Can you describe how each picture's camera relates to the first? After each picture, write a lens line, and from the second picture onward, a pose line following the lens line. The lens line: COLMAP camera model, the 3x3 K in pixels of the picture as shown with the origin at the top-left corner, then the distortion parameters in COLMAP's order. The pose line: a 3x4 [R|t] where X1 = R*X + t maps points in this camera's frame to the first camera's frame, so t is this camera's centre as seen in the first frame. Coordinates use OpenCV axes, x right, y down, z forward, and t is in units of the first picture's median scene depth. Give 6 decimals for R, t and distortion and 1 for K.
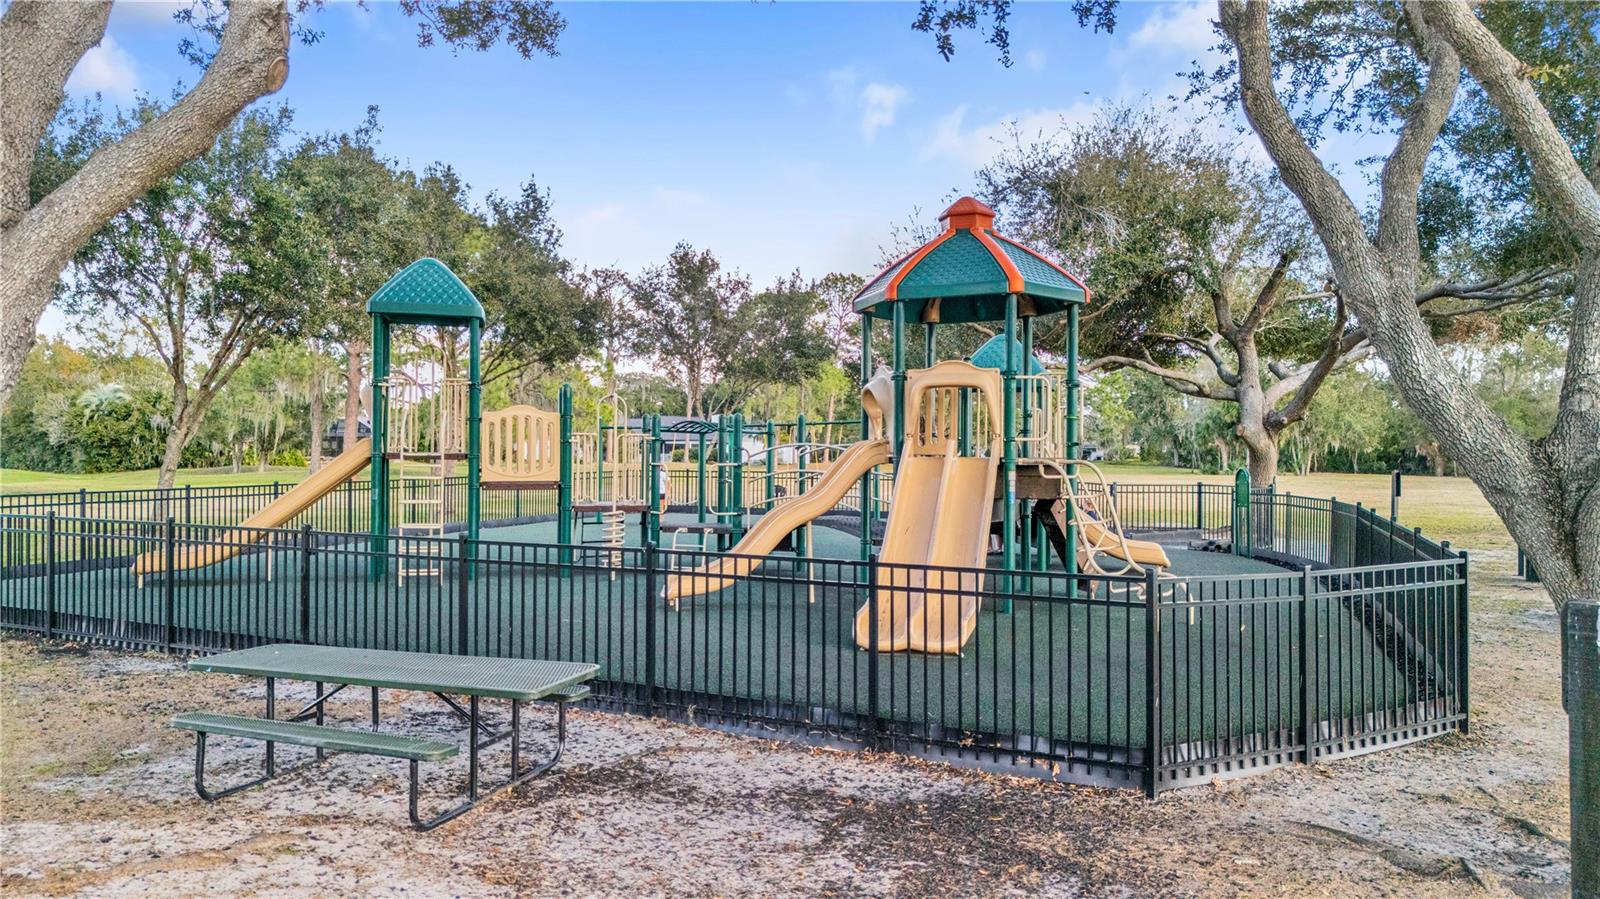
lens RADIAL K [[1228.9, 0, 798.2], [0, 1228.9, 447.0], [0, 0, 1]] dist [0.060830, 0.001720]
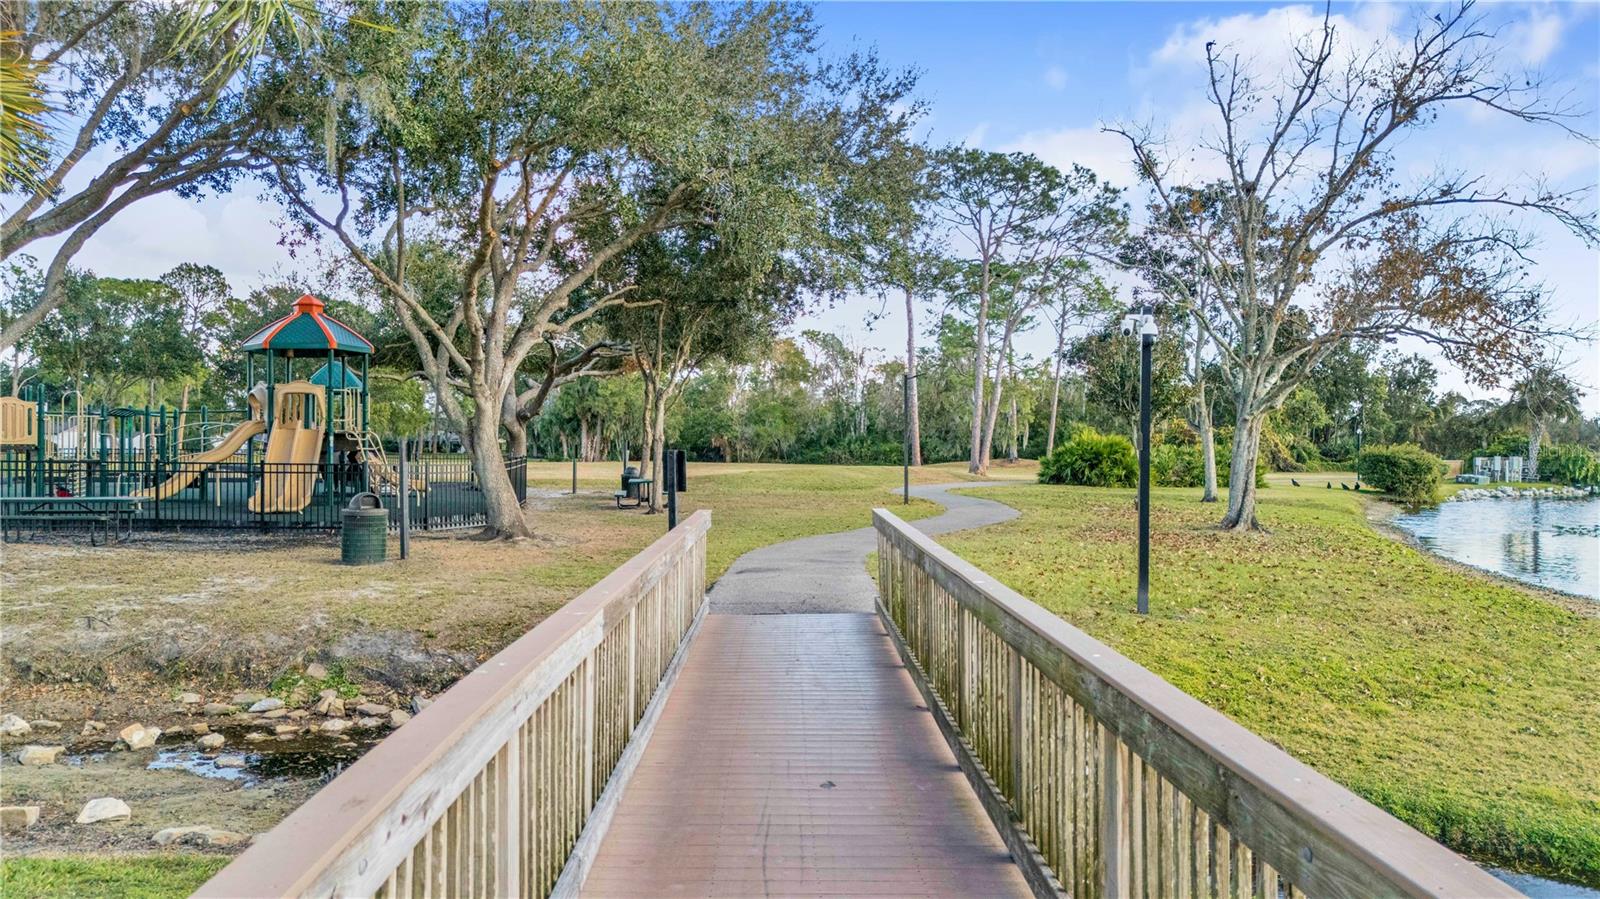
lens RADIAL K [[1228.9, 0, 797.7], [0, 1228.9, 455.6], [0, 0, 1]] dist [0.060830, 0.001720]
pose [[0.881683, -0.001189, 0.471841, -0.107271], [-0.004006, 0.999942, 0.010005, 0.026521], [-0.471826, -0.010711, 0.881627, -1.099909]]
